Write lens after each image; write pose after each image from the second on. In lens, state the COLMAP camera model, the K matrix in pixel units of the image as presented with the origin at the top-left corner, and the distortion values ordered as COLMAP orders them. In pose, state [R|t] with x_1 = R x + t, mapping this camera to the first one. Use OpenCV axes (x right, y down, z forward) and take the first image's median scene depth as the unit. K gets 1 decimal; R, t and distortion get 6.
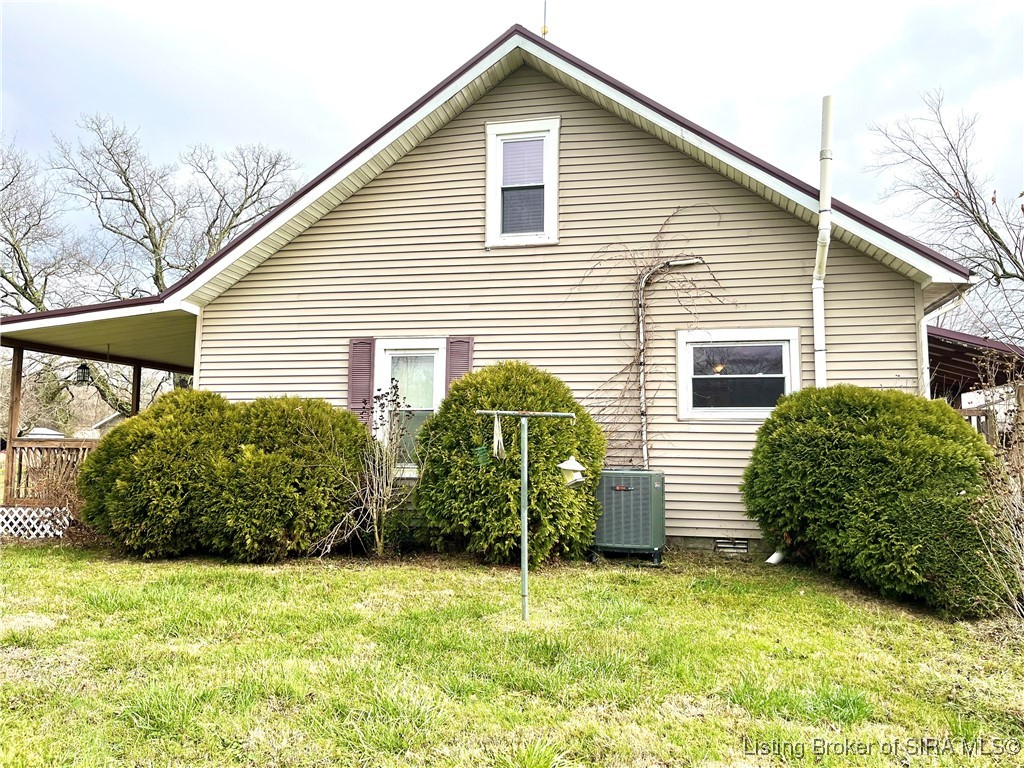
lens RADIAL K [[775.8, 0, 512.0], [0, 775.8, 384.0], [0, 0, 1]] dist [-0.003013, -0.000250]
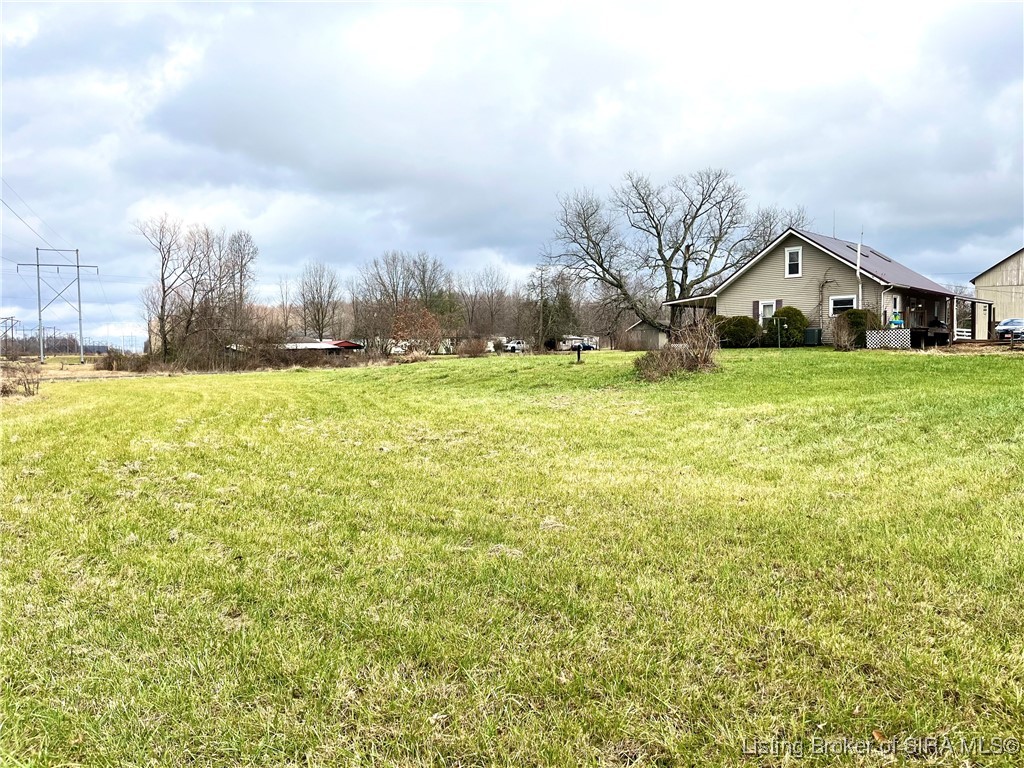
lens RADIAL K [[775.8, 0, 512.0], [0, 775.8, 384.0], [0, 0, 1]] dist [-0.003013, -0.000250]
pose [[0.856293, 0.001638, -0.516487, 0.886714], [0.062132, 0.992406, 0.106159, -0.146303], [0.512739, -0.122993, 0.849689, -3.469184]]
